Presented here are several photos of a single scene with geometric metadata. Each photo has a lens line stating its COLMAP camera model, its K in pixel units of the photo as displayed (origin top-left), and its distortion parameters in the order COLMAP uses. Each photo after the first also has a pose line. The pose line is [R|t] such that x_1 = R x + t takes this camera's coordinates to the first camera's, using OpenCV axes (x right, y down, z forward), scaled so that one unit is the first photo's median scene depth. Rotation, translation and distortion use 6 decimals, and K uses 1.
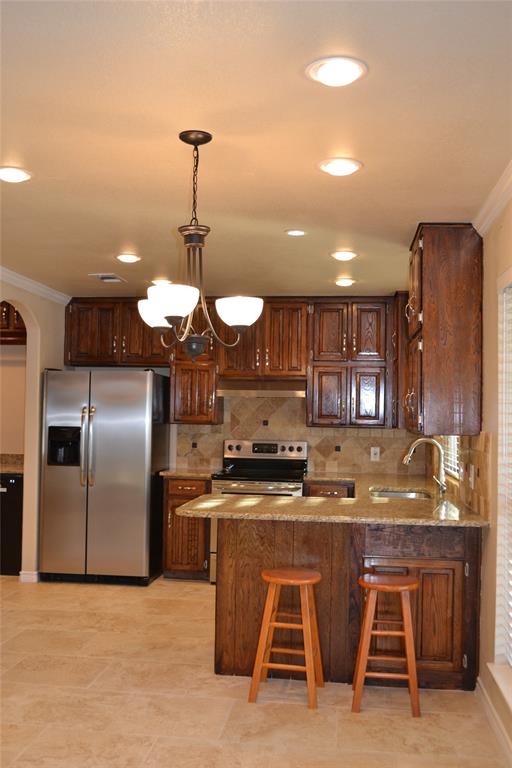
lens RADIAL K [[769.9, 0, 250.2], [0, 769.9, 388.1], [0, 0, 1]] dist [-0.067320, 0.000000]
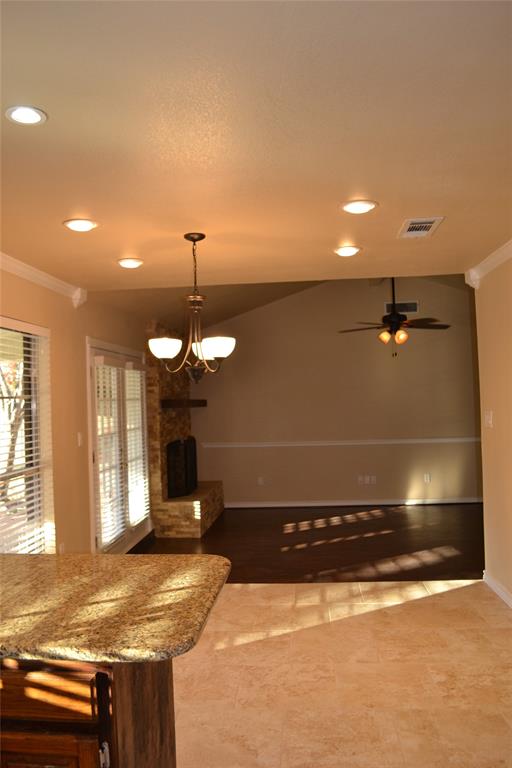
lens RADIAL K [[606.5, 0, 254.0], [0, 606.5, 385.5], [0, 0, 1]] dist [-0.080845, 0.013912]
pose [[-0.999002, 0.009098, -0.043727, -0.071707], [0.011391, 0.998558, -0.052469, 0.018174], [0.043186, -0.052915, -0.997665, 1.176480]]
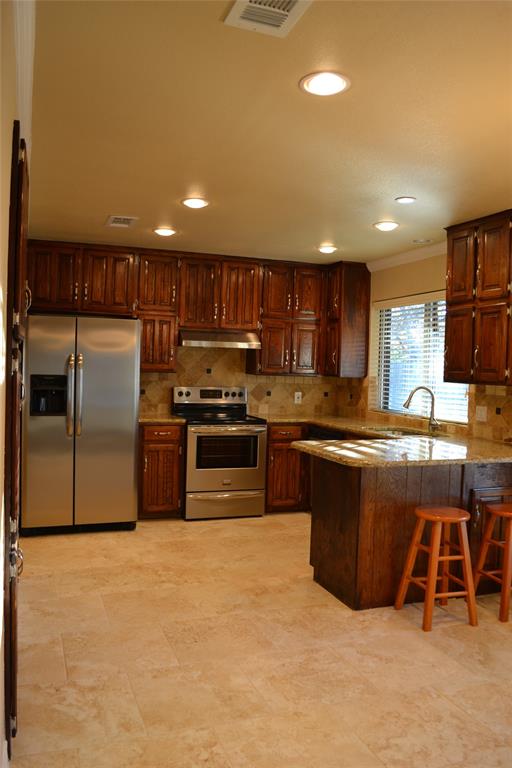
lens RADIAL K [[606.5, 0, 237.5], [0, 606.5, 382.4], [0, 0, 1]] dist [-0.080845, 0.013912]
pose [[0.893964, -0.004379, 0.448118, -0.437888], [-0.027726, 0.997496, 0.065060, 0.004899], [-0.447281, -0.070586, 0.891604, 0.269717]]
